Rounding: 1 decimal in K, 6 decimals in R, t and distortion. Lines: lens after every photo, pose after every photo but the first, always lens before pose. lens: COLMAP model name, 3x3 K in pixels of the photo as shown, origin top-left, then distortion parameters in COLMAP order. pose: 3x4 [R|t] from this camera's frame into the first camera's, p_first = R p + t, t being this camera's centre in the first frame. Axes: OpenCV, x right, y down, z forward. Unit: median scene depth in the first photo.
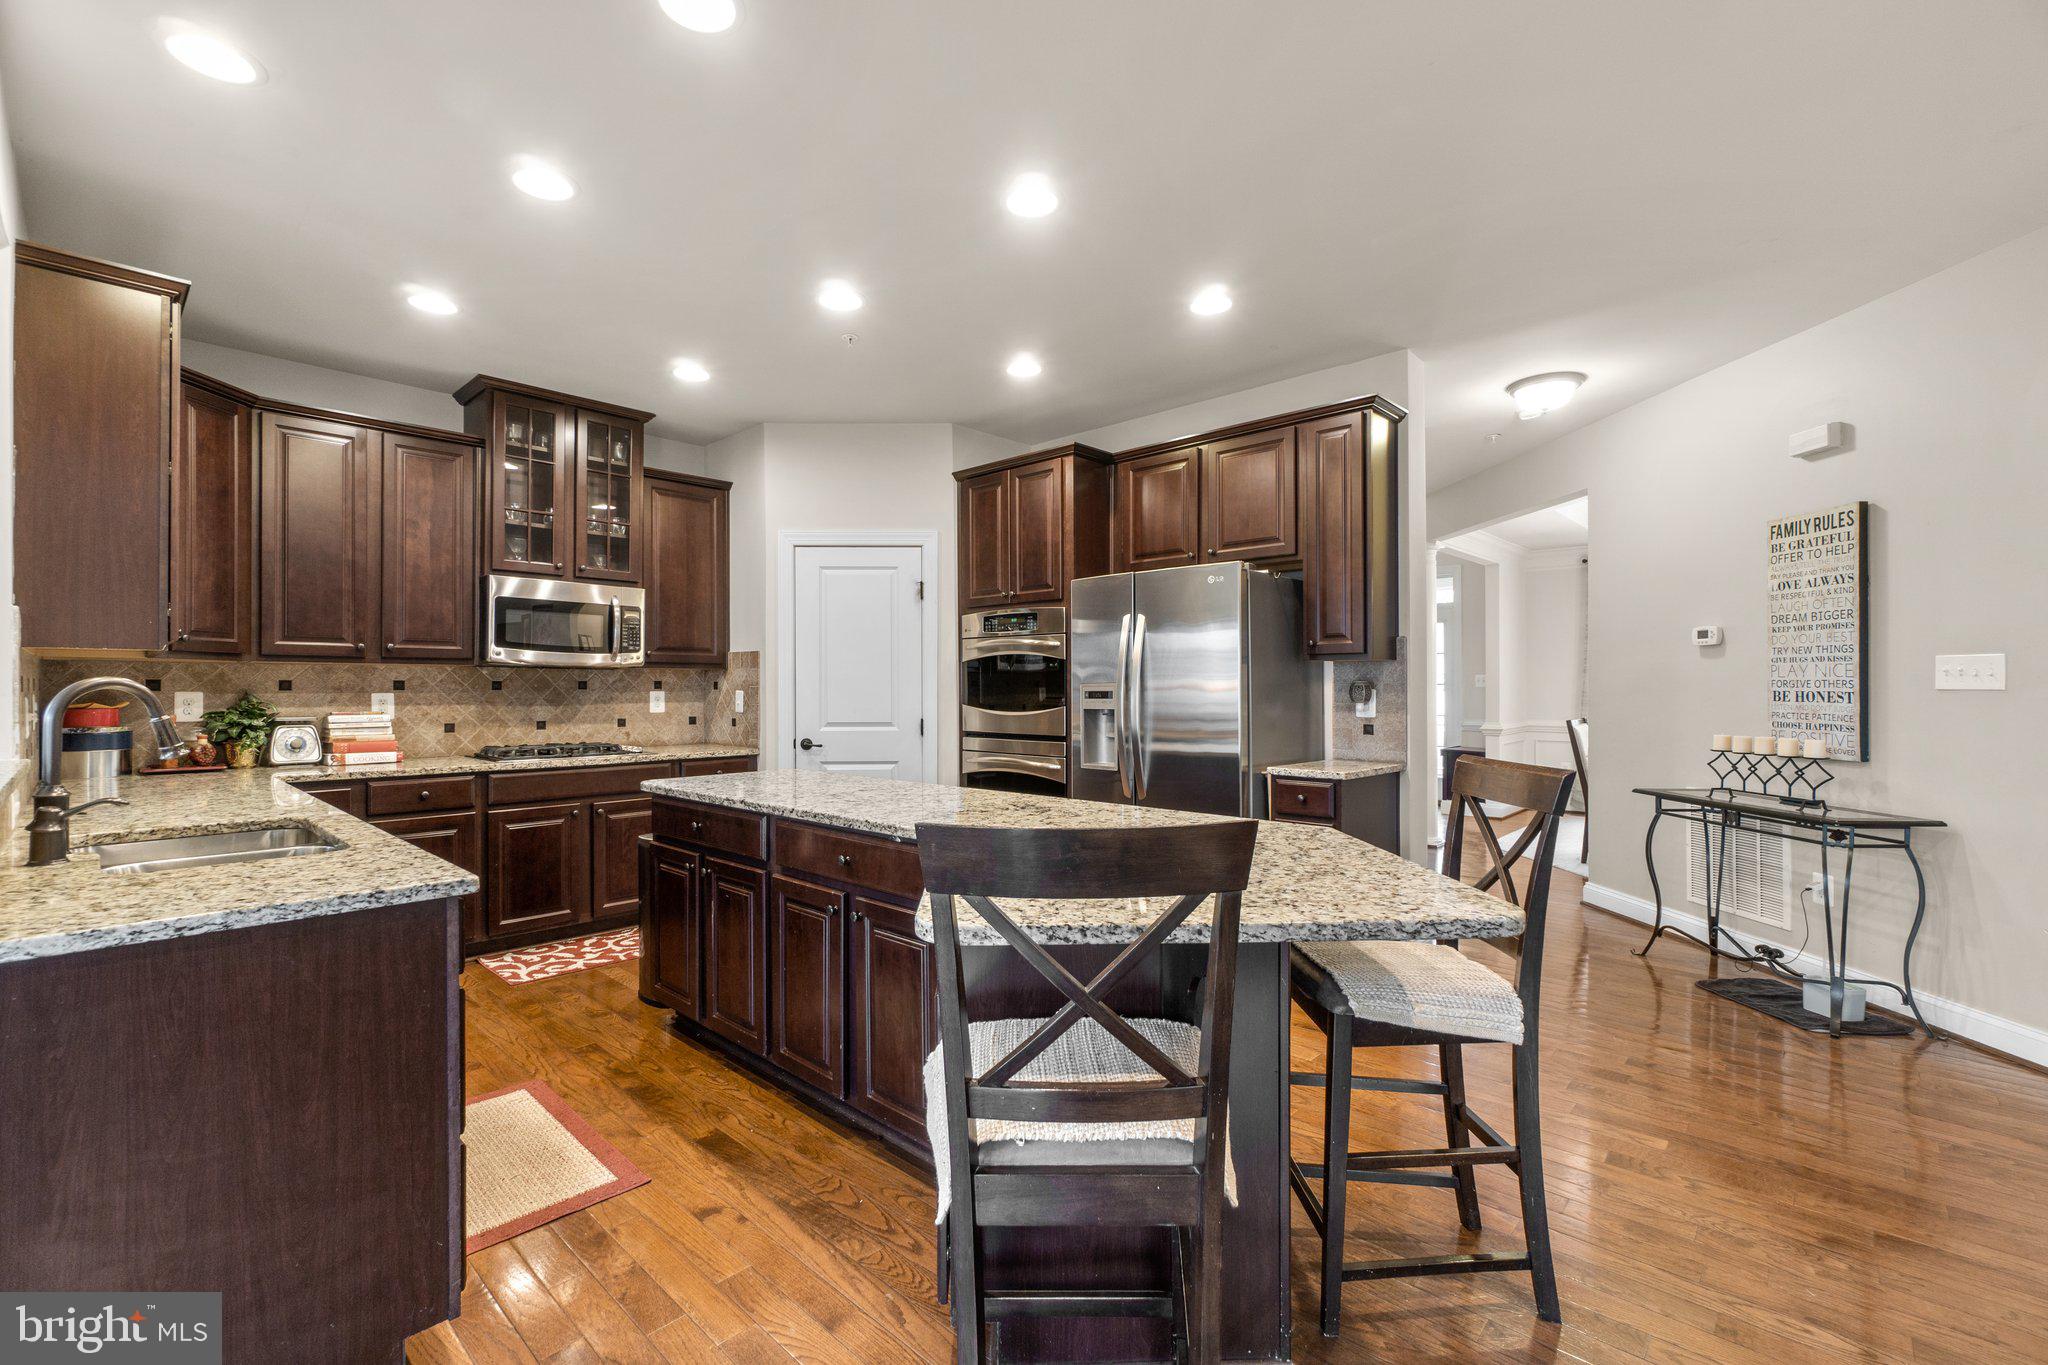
lens RADIAL K [[888.2, 0, 1024.3], [0, 888.2, 681.5], [0, 0, 1]] dist [-0.004361, 0.000438]
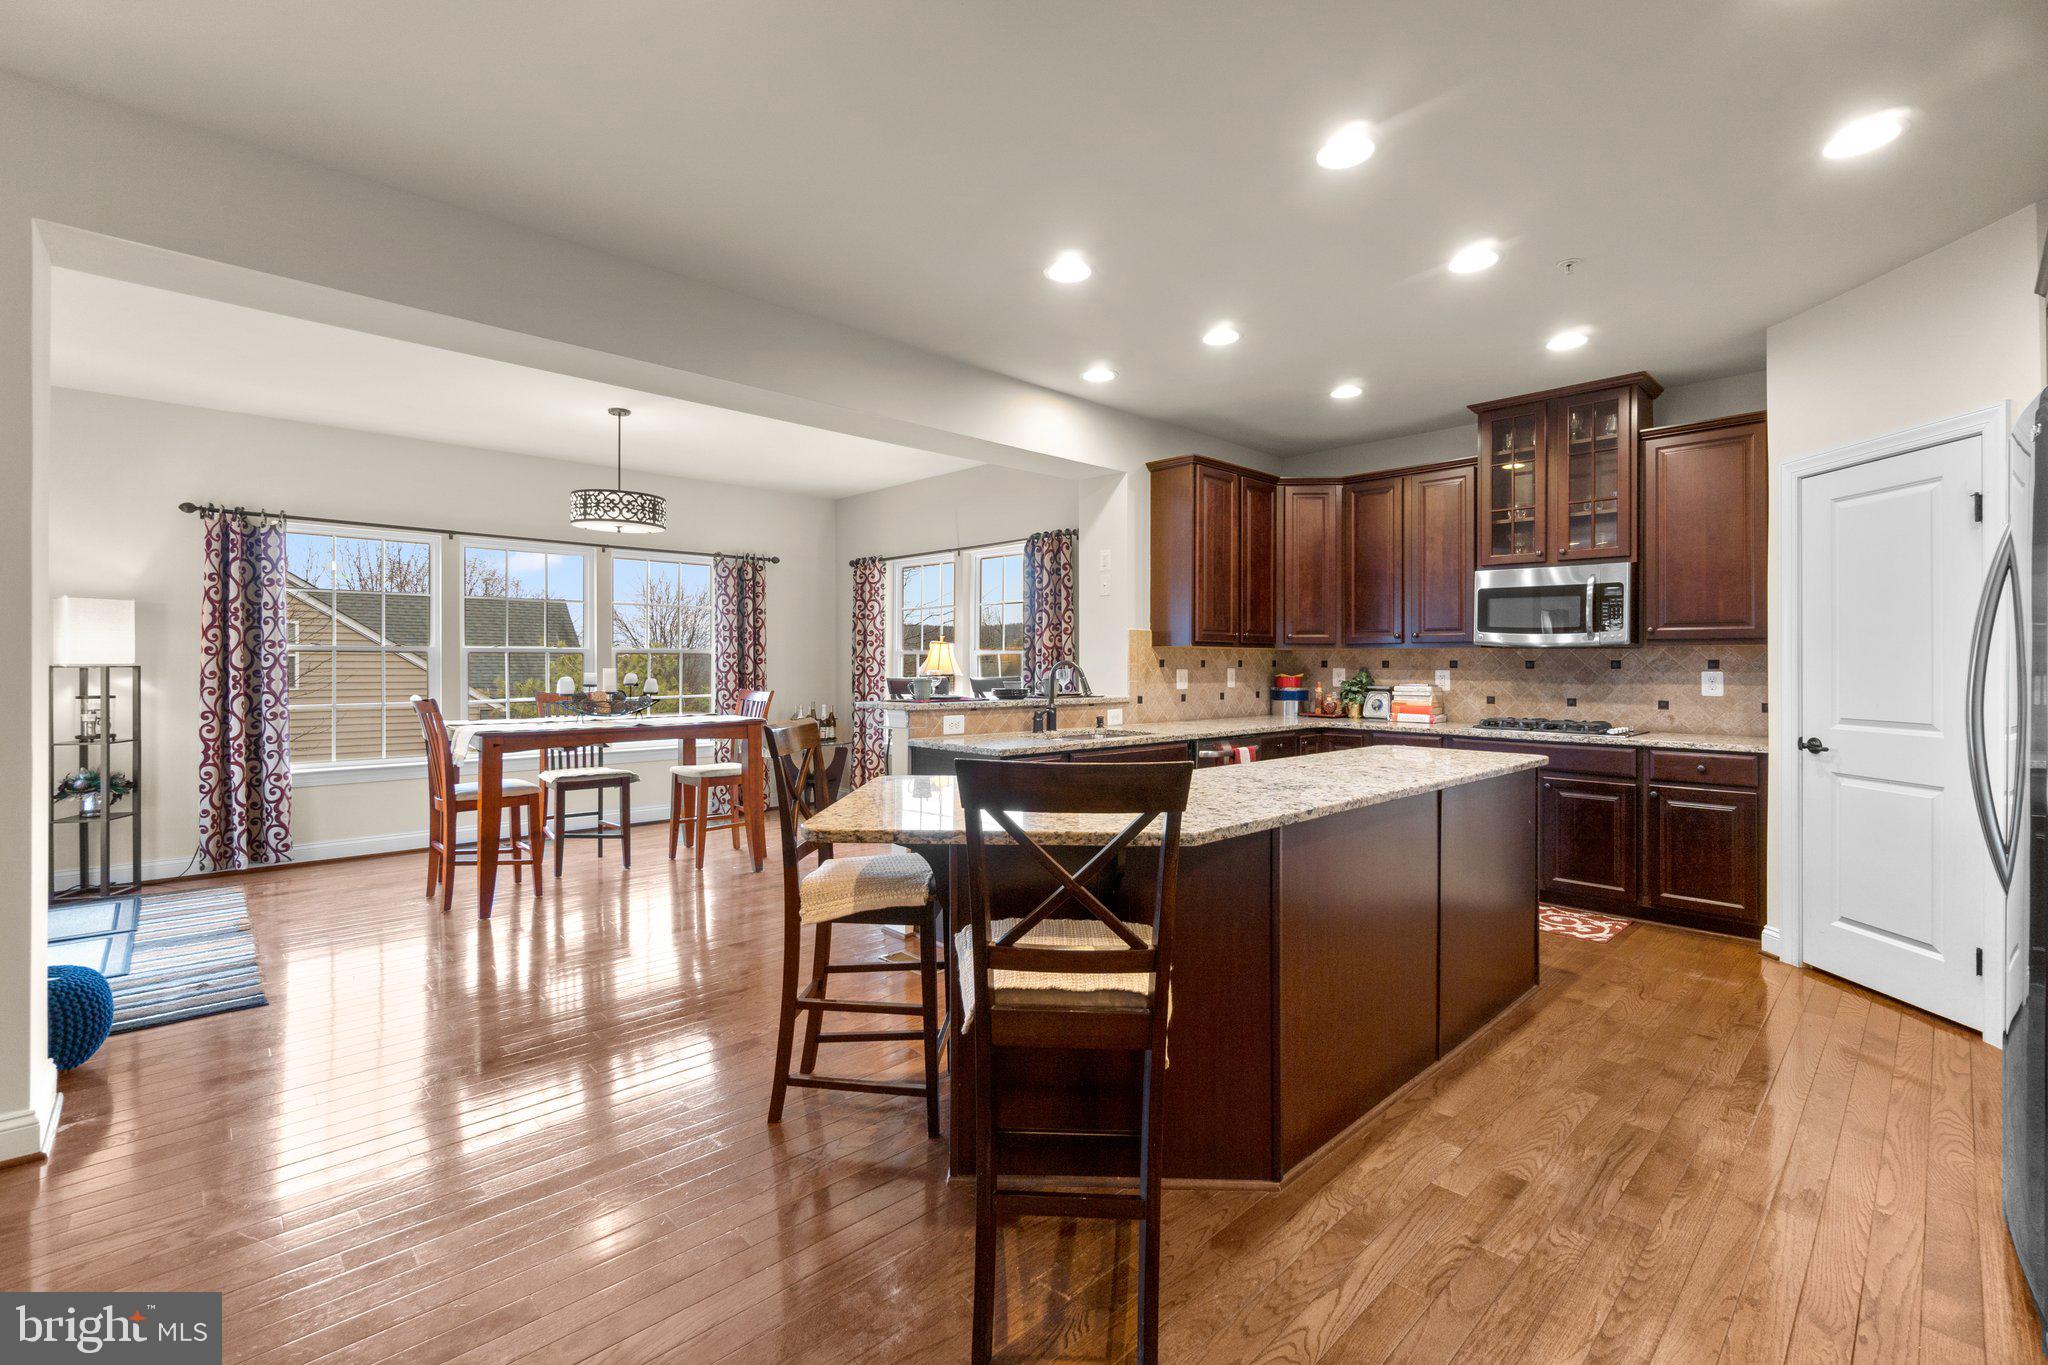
lens RADIAL K [[888.2, 0, 1030.4], [0, 888.2, 669.2], [0, 0, 1]] dist [-0.004361, 0.000438]
pose [[-0.046423, 0.008172, -0.998888, 0.560578], [0.002888, 0.999963, 0.008046, -0.000549], [0.998918, -0.002511, -0.046445, 0.419279]]
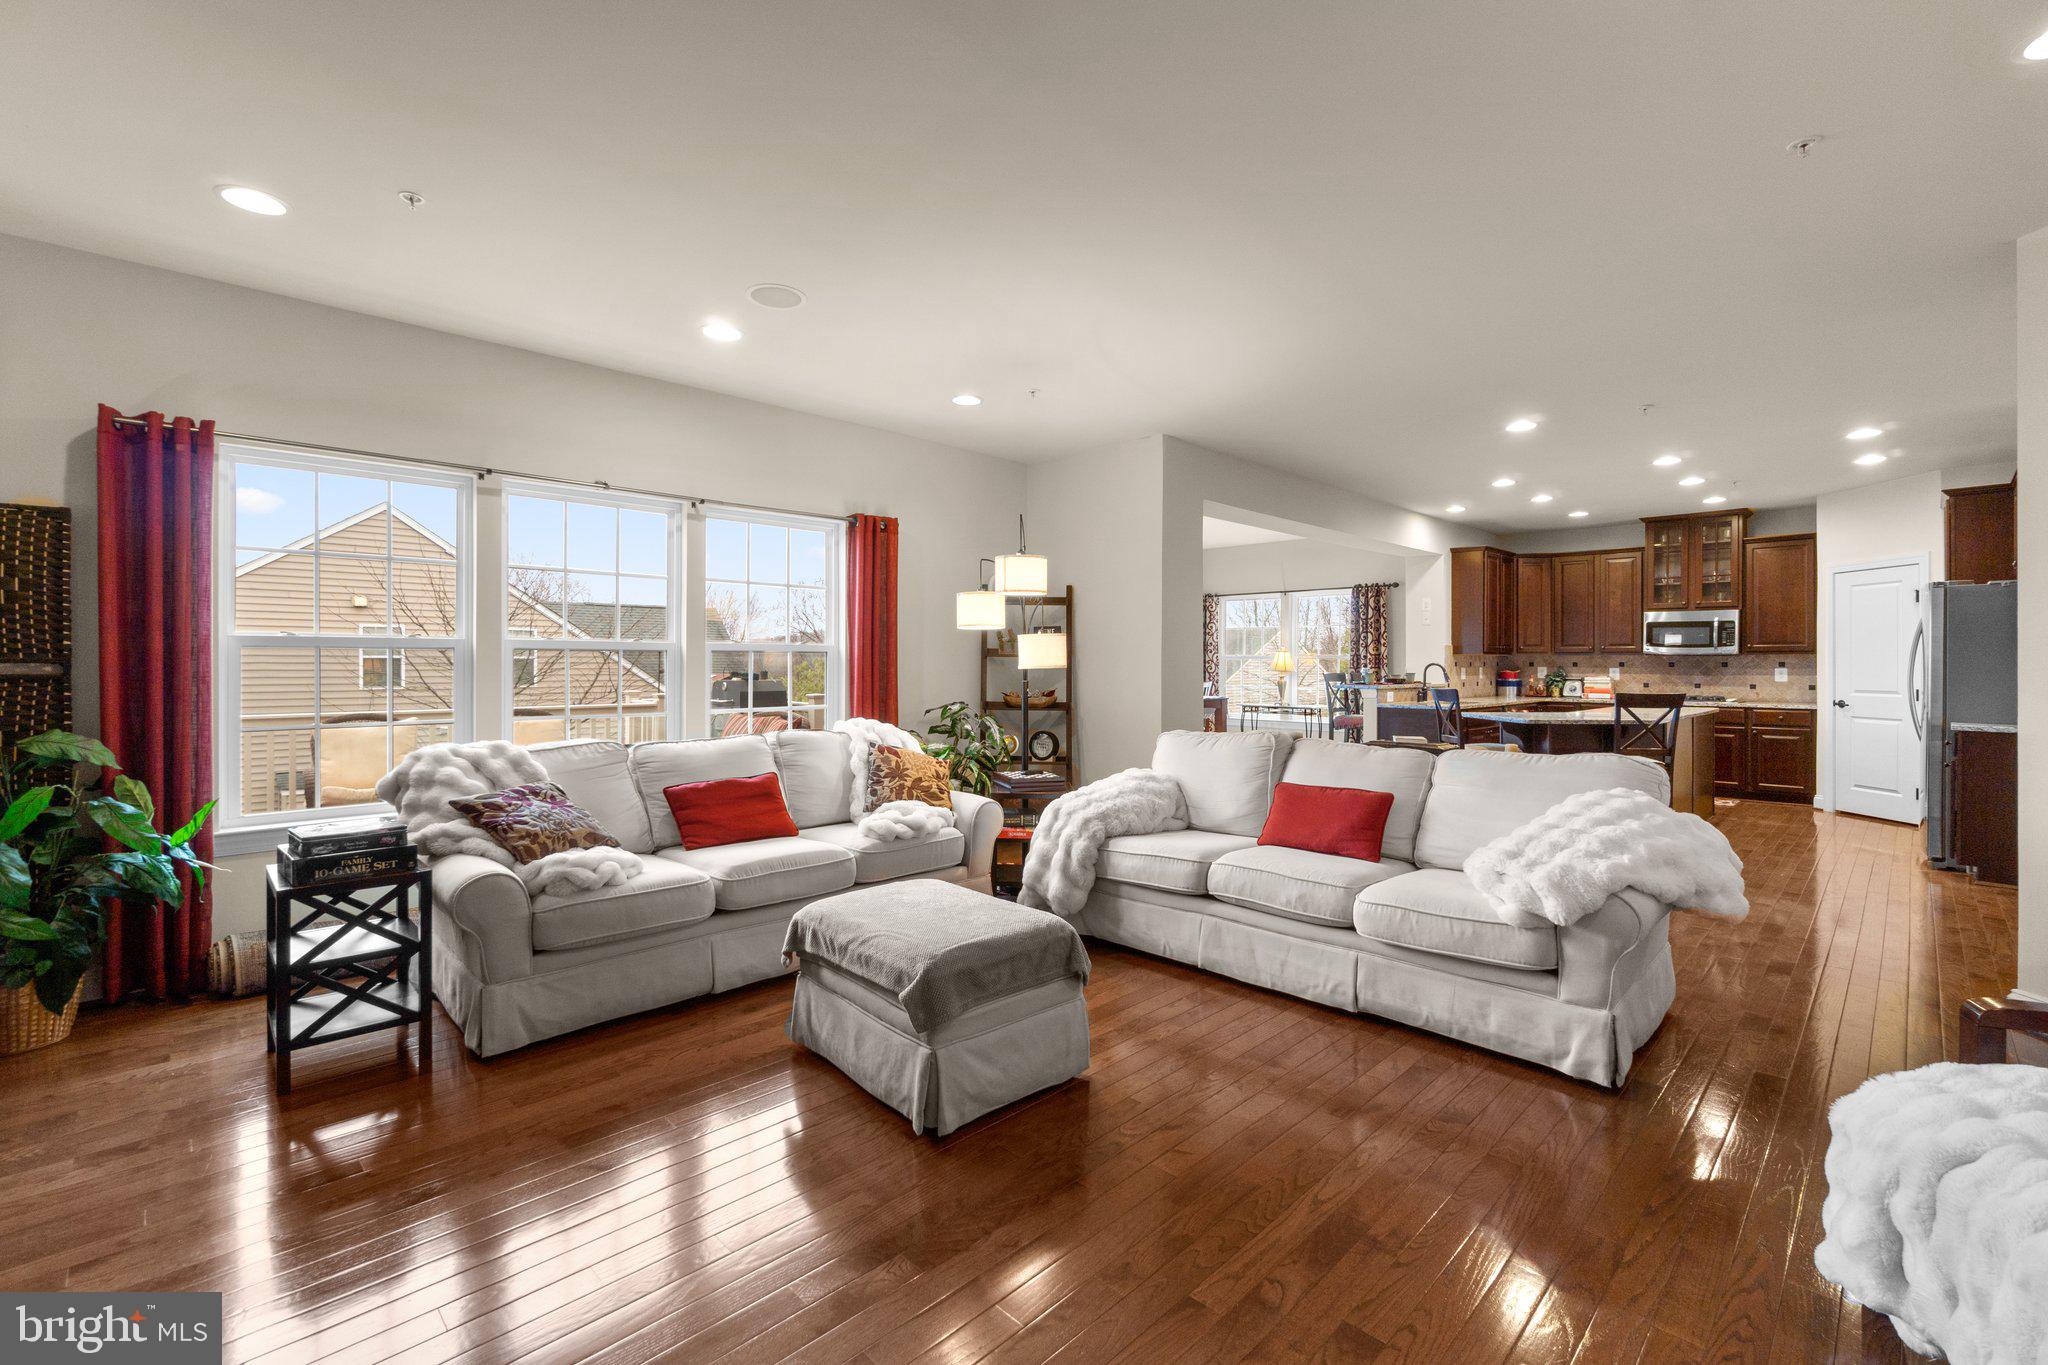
lens RADIAL K [[888.2, 0, 1020.5], [0, 888.2, 676.9], [0, 0, 1]] dist [-0.004361, 0.000438]
pose [[-0.036987, 0.016045, -0.999187, 1.420612], [0.004319, 0.999864, 0.015896, -0.005747], [0.999306, -0.003728, -0.037051, -0.367449]]
